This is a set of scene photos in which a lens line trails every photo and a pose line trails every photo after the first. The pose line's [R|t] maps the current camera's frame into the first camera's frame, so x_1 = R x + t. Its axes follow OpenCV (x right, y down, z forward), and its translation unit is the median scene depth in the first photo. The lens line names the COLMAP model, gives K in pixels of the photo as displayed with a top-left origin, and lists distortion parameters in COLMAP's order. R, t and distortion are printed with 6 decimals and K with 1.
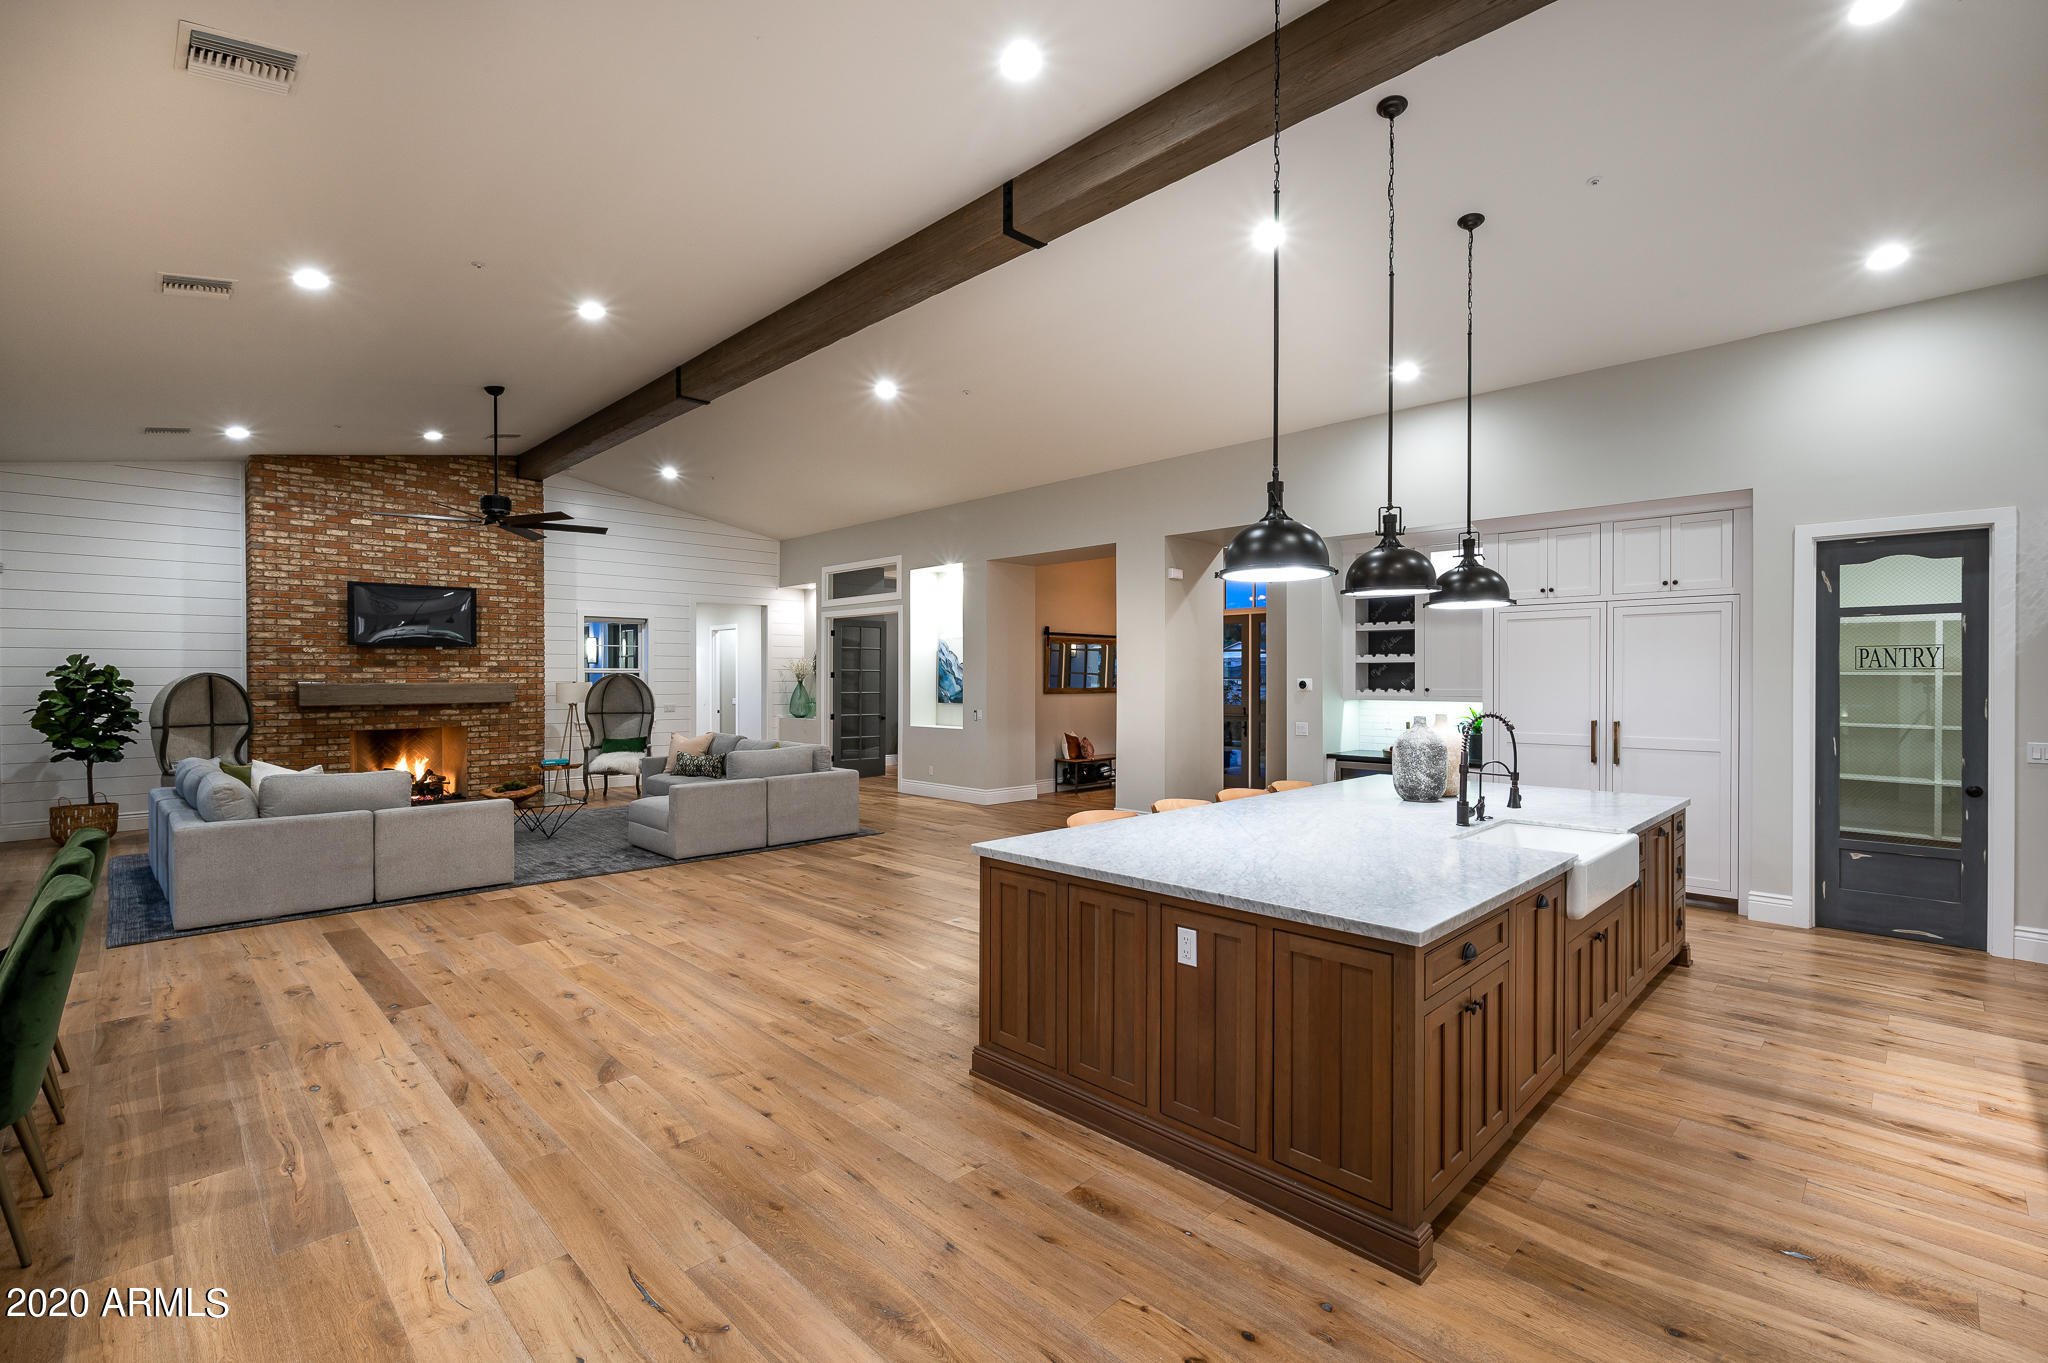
lens RADIAL K [[897.0, 0, 1015.6], [0, 897.0, 682.5], [0, 0, 1]] dist [0.000058, -0.000119]
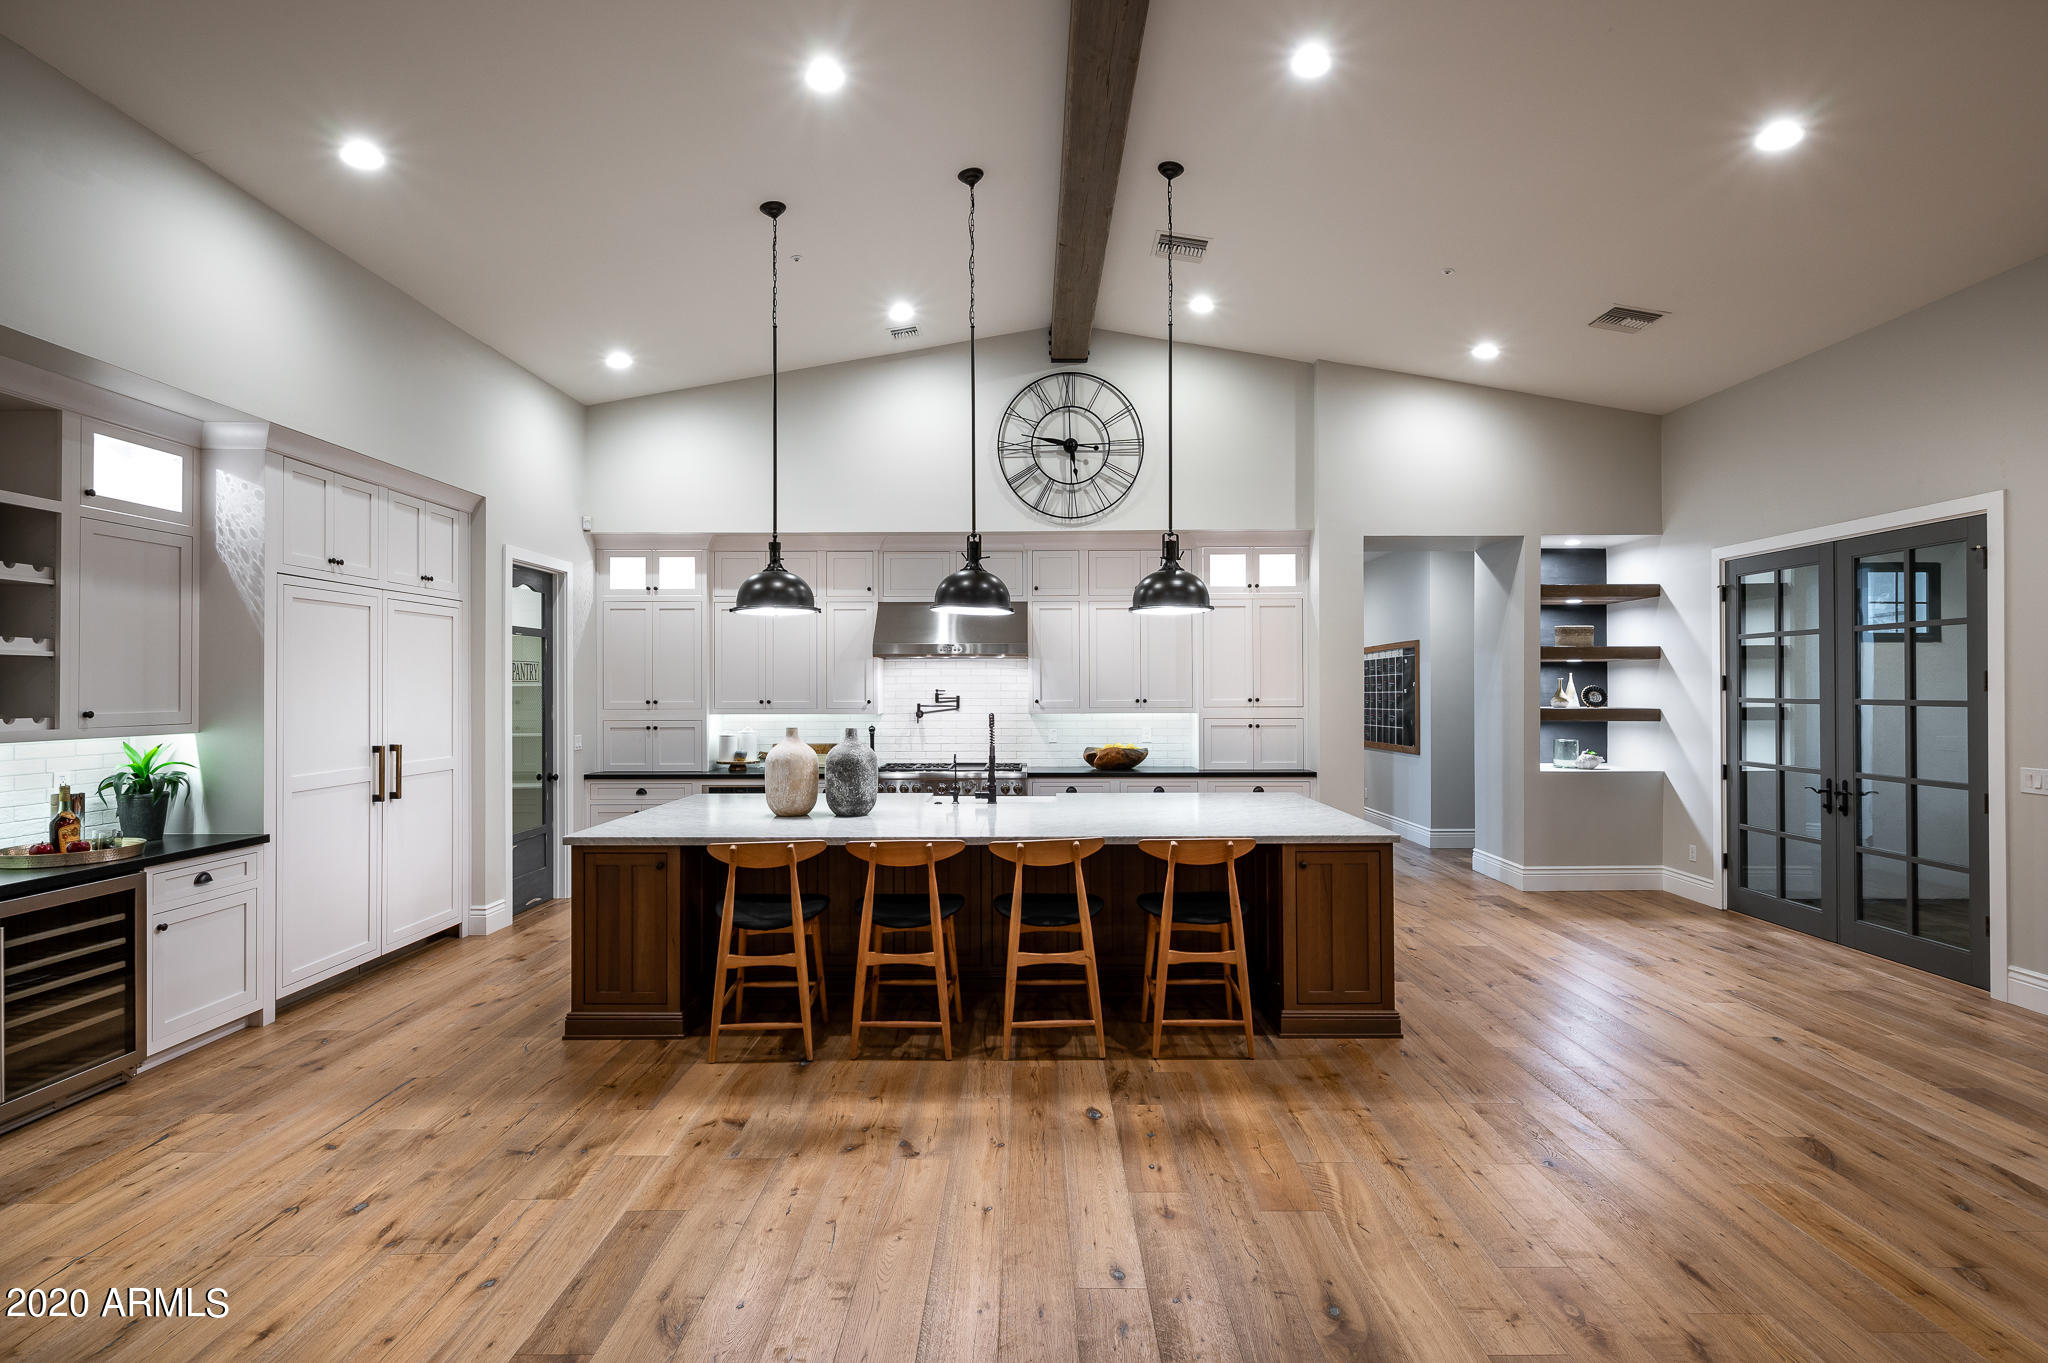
lens RADIAL K [[967.3, 0, 1026.0], [0, 967.3, 684.2], [0, 0, 1]] dist [0.000466, -0.000161]
pose [[-0.710319, 0.004950, 0.703862, -0.279083], [0.005859, 0.999982, -0.001120, -0.005566], [-0.703855, 0.003328, -0.710336, 1.071435]]
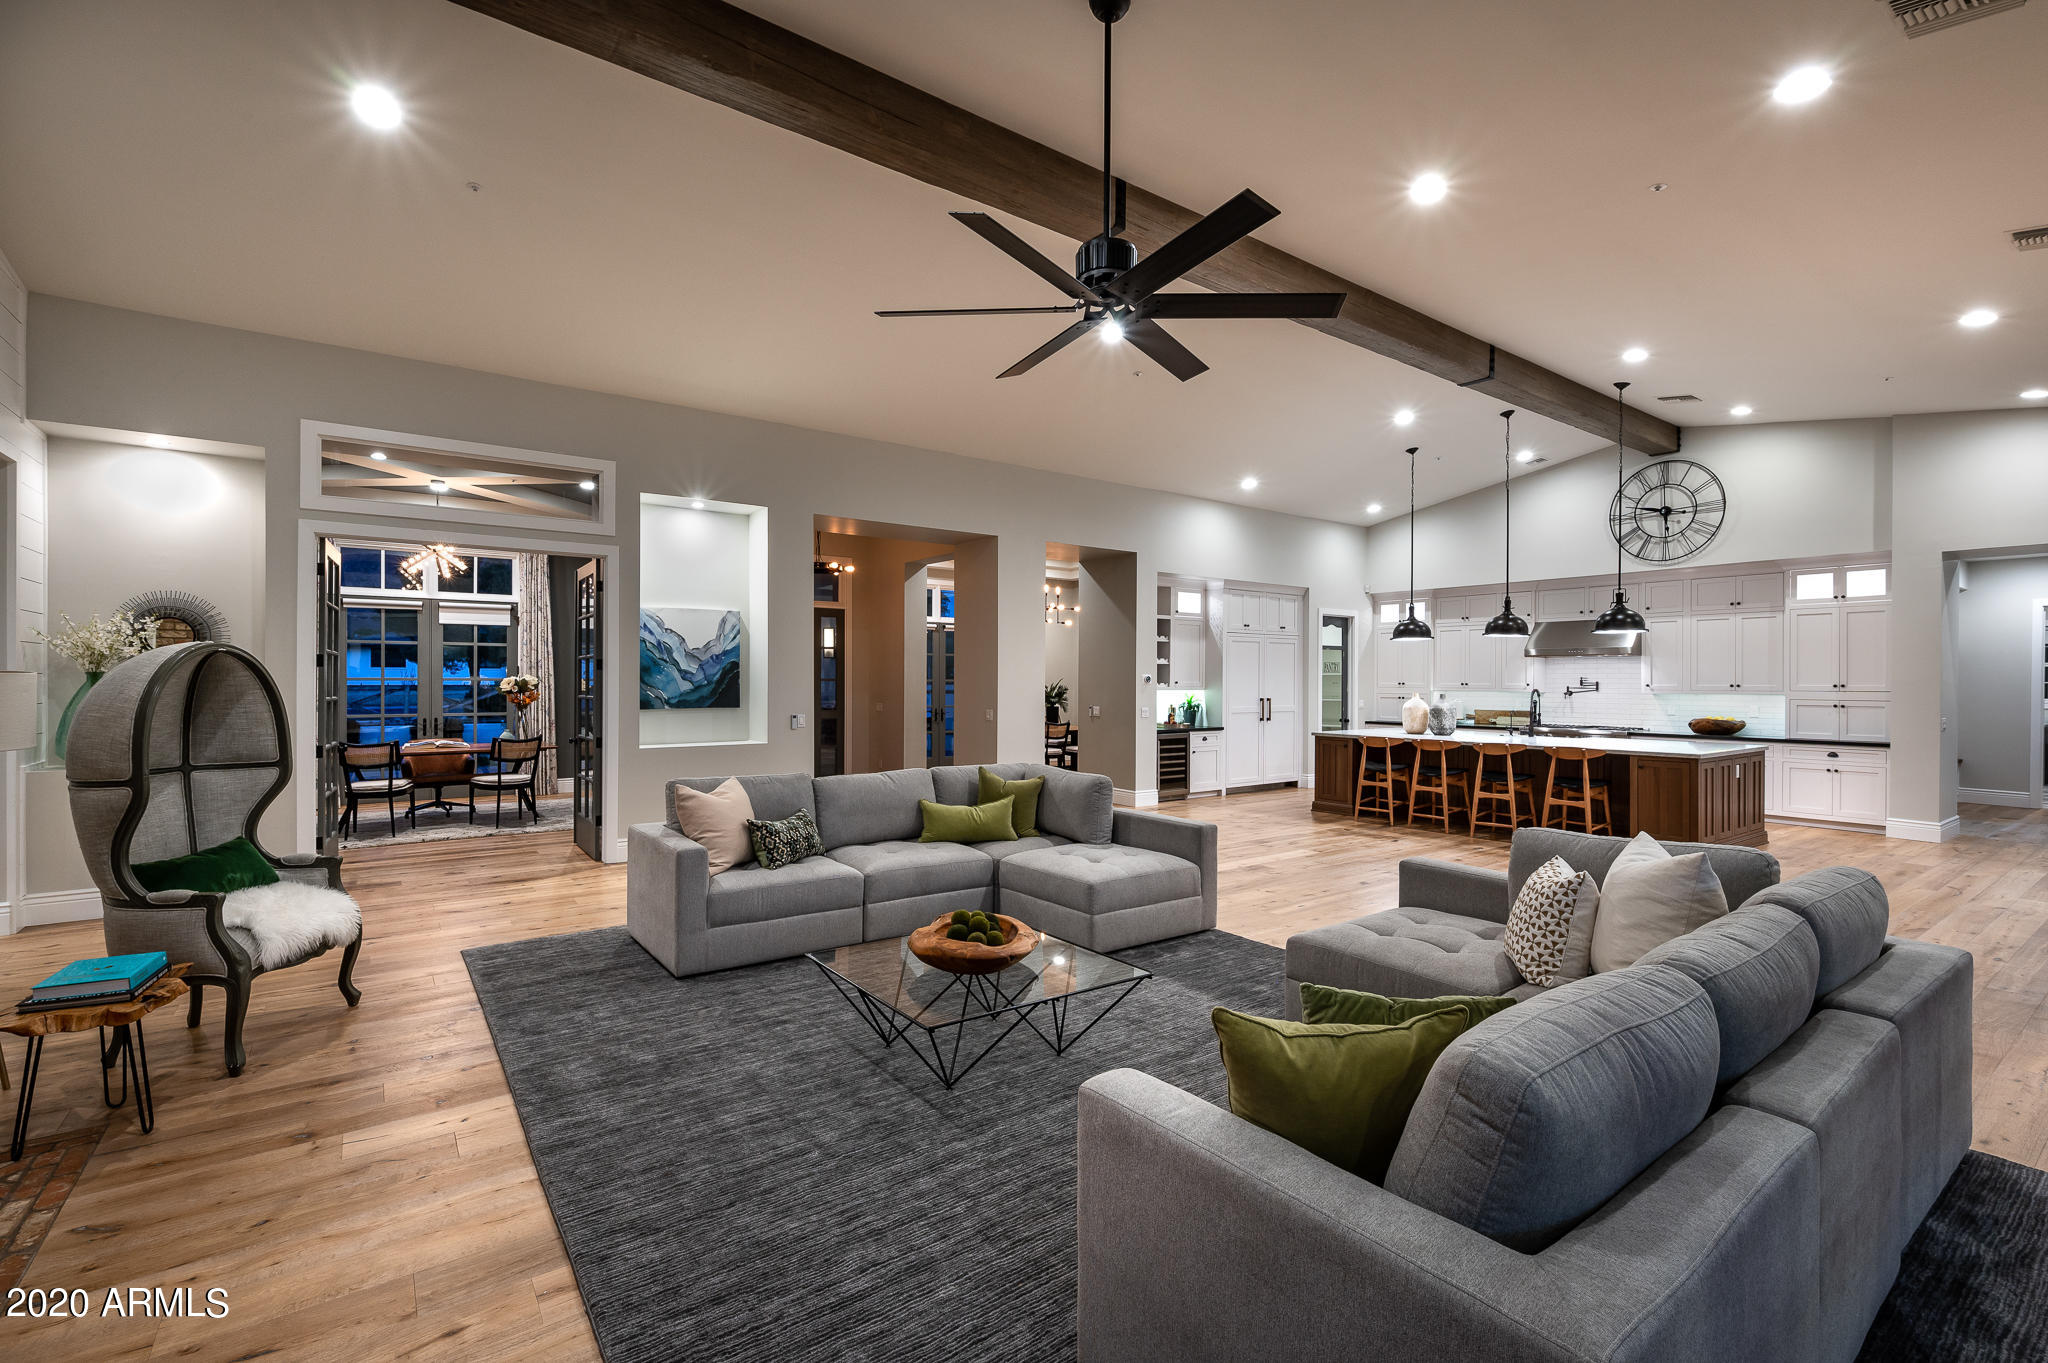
lens RADIAL K [[897.0, 0, 1015.6], [0, 897.0, 682.5], [0, 0, 1]] dist [0.000058, -0.000119]
pose [[0.150494, -0.002201, 0.988609, -1.132868], [0.000266, 0.999998, 0.002186, 0.004196], [-0.988611, -0.000066, 0.150494, 1.099107]]
